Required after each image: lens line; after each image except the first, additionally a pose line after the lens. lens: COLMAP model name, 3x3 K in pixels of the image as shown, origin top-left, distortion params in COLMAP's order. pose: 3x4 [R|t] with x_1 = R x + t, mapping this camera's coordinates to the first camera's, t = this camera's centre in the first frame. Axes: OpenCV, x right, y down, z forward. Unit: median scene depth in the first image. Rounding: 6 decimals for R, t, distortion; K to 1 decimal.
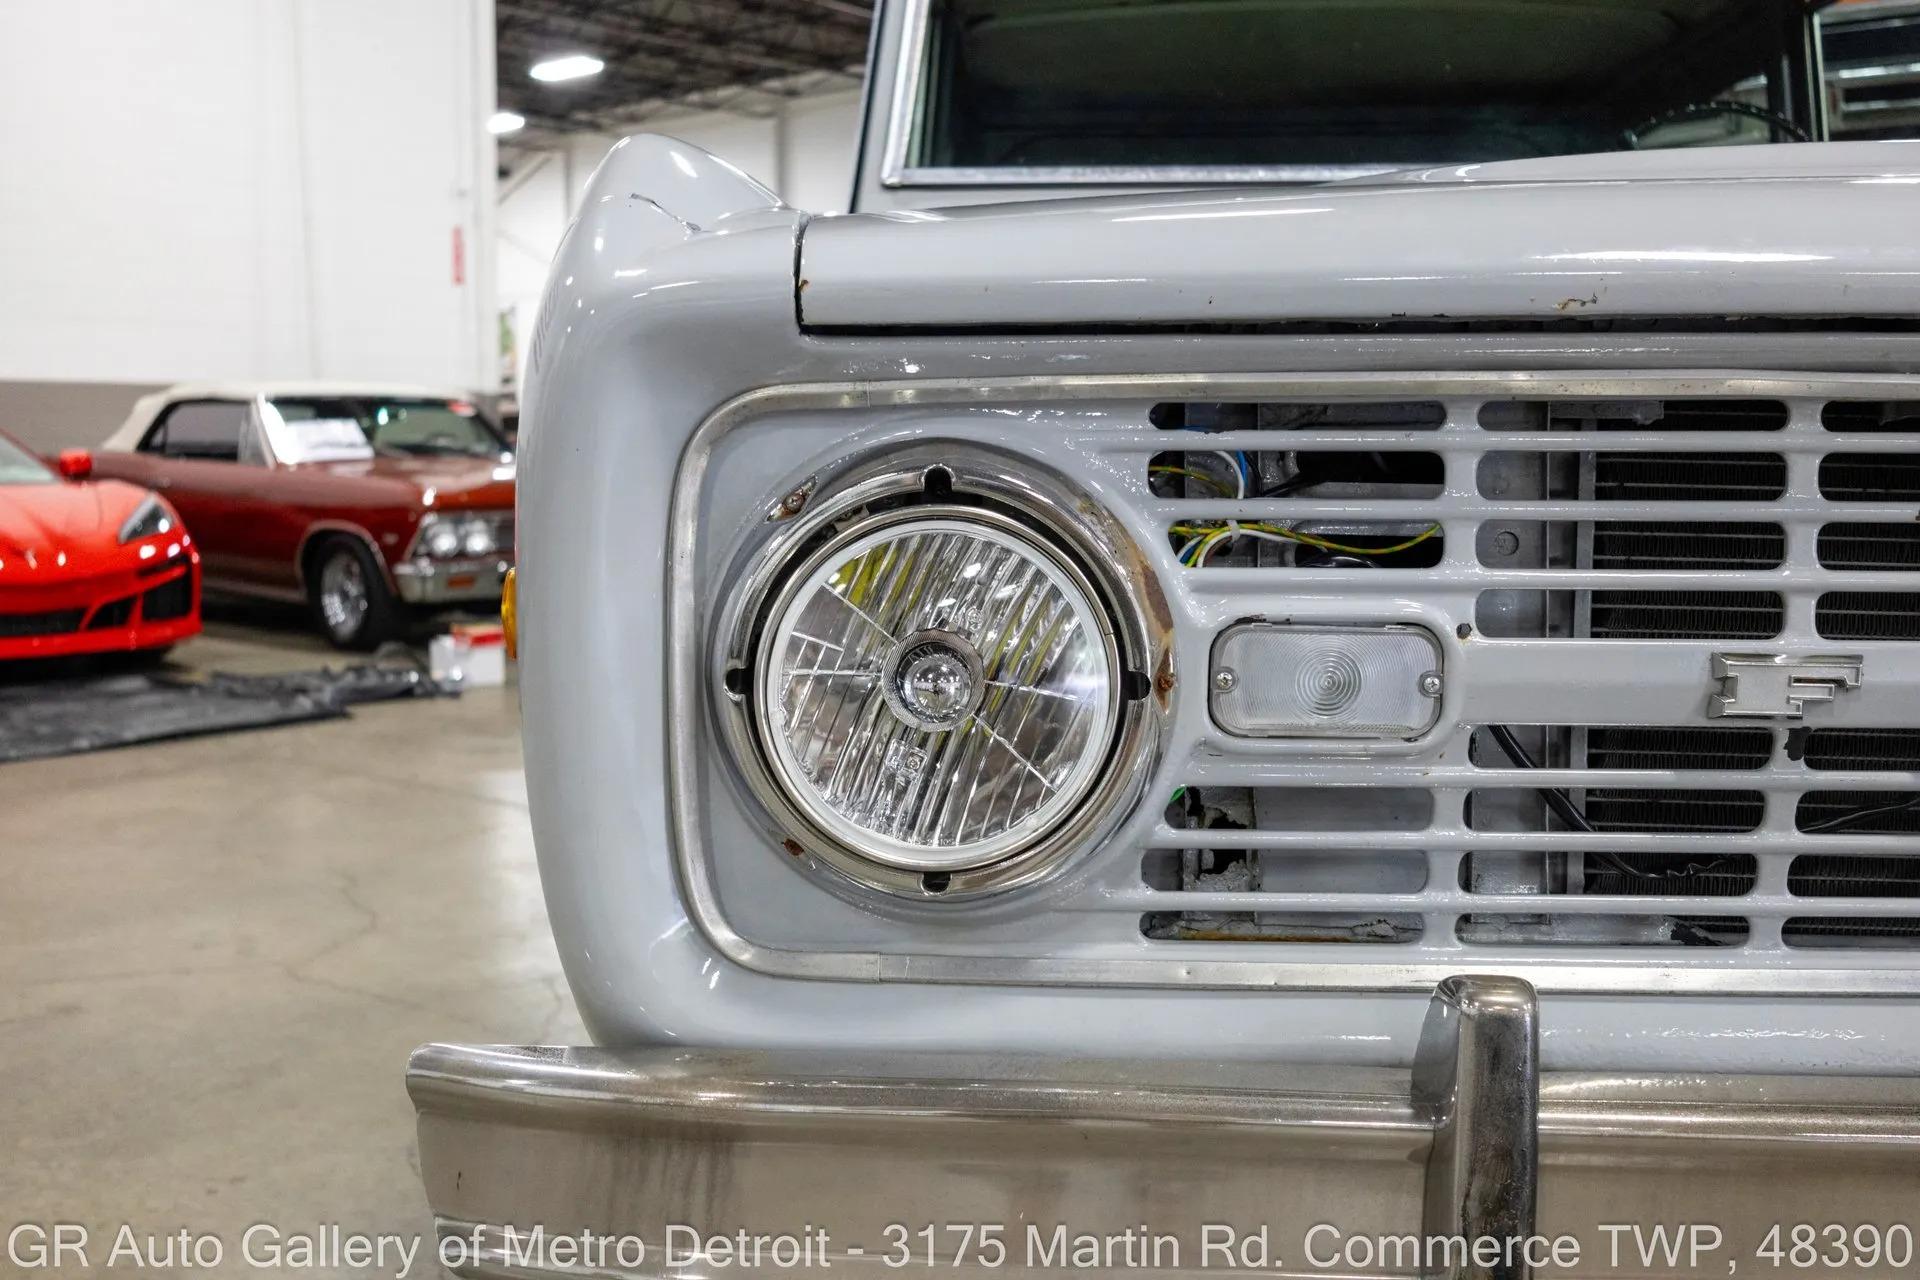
lens RADIAL K [[1920.5, 0, 961.1], [0, 1920.5, 601.0], [0, 0, 1]] dist [0.068743, -0.167802]
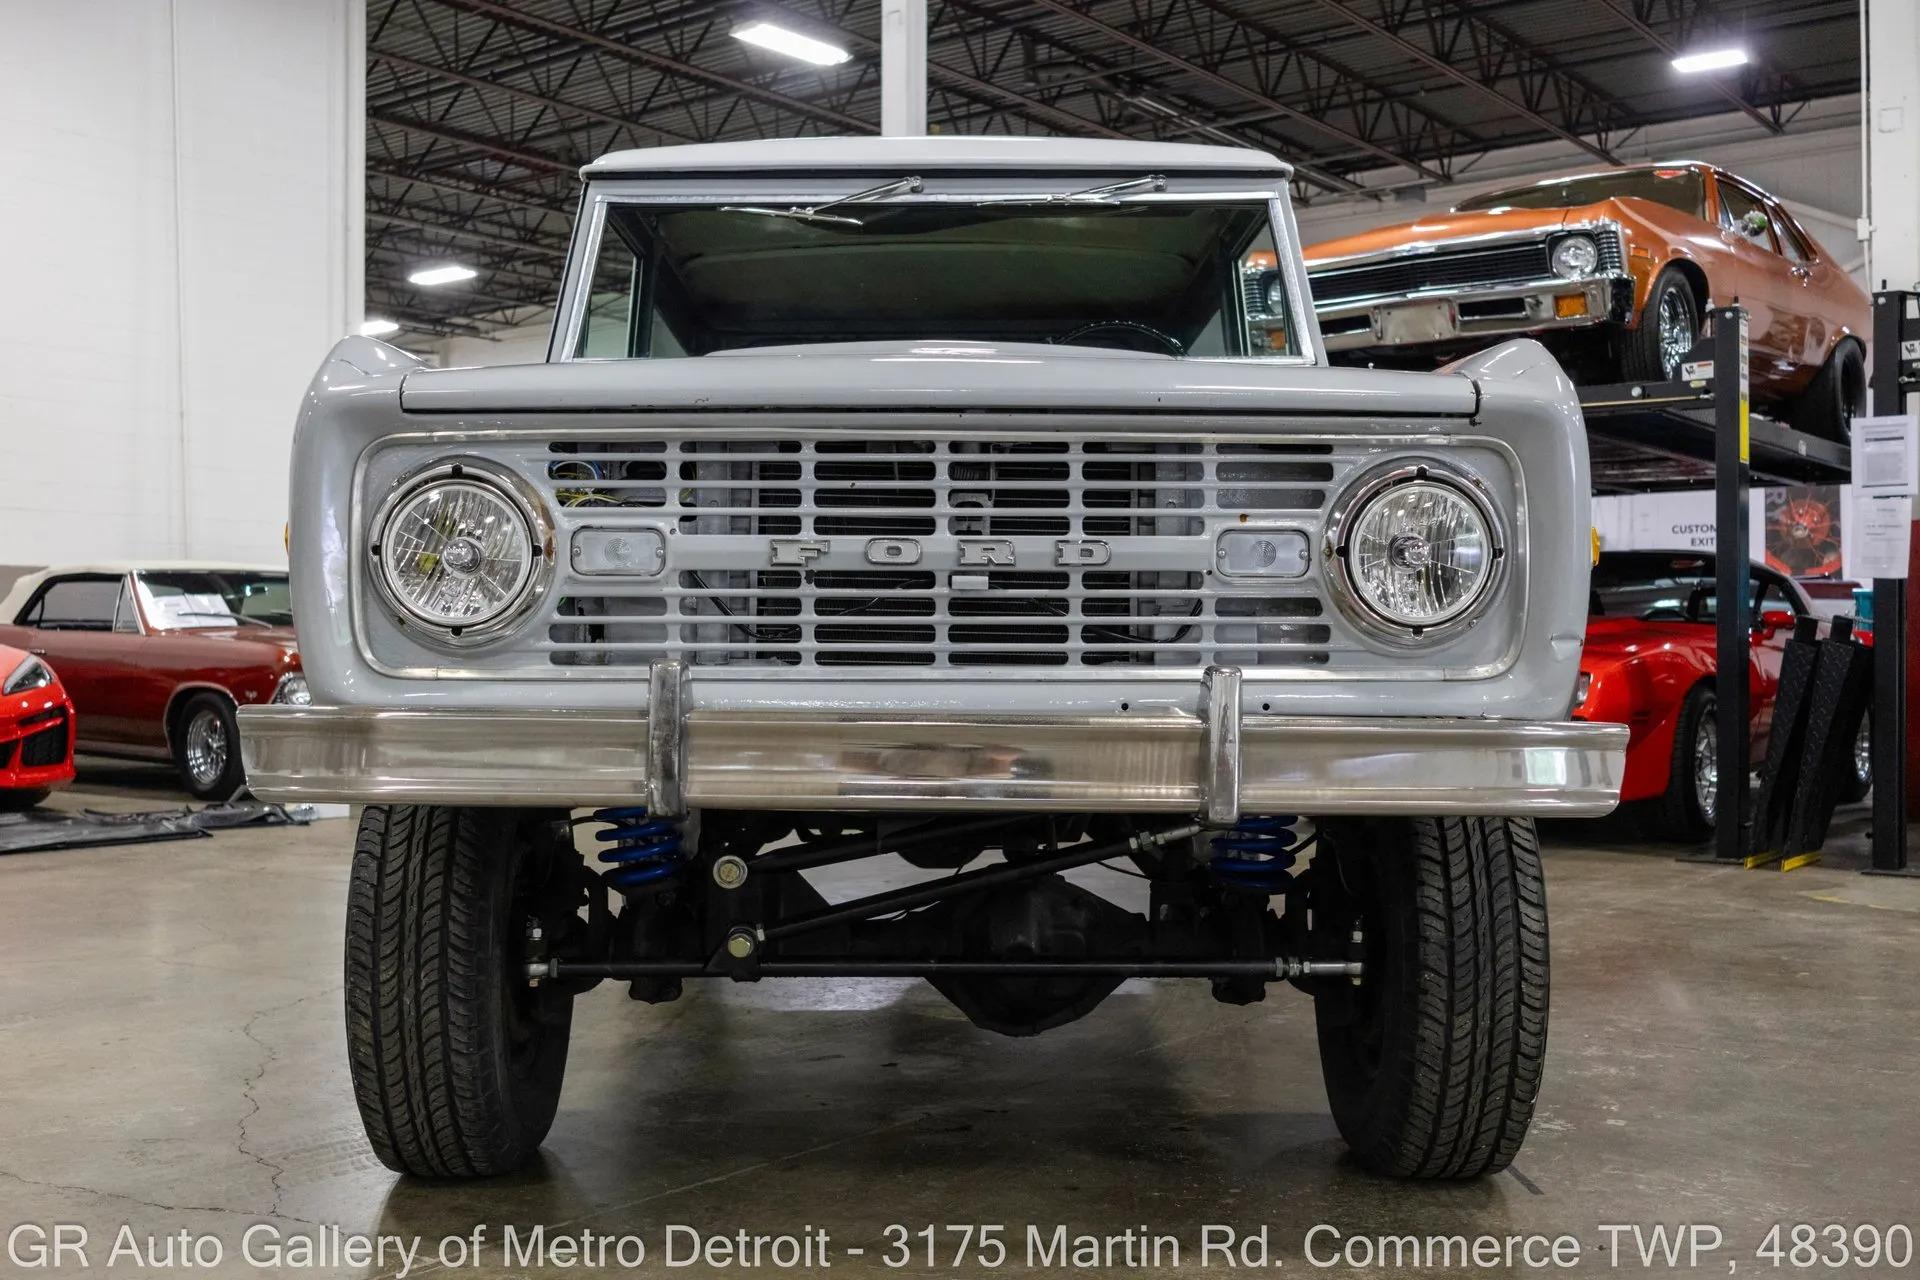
lens RADIAL K [[1920.5, 0, 961.1], [0, 1920.5, 601.0], [0, 0, 1]] dist [0.068743, -0.167802]
pose [[0.998042, -0.004421, 0.062397, 0.069433], [0.010787, 0.994720, -0.102058, 0.053027], [-0.061616, 0.102531, 0.992820, -0.217590]]
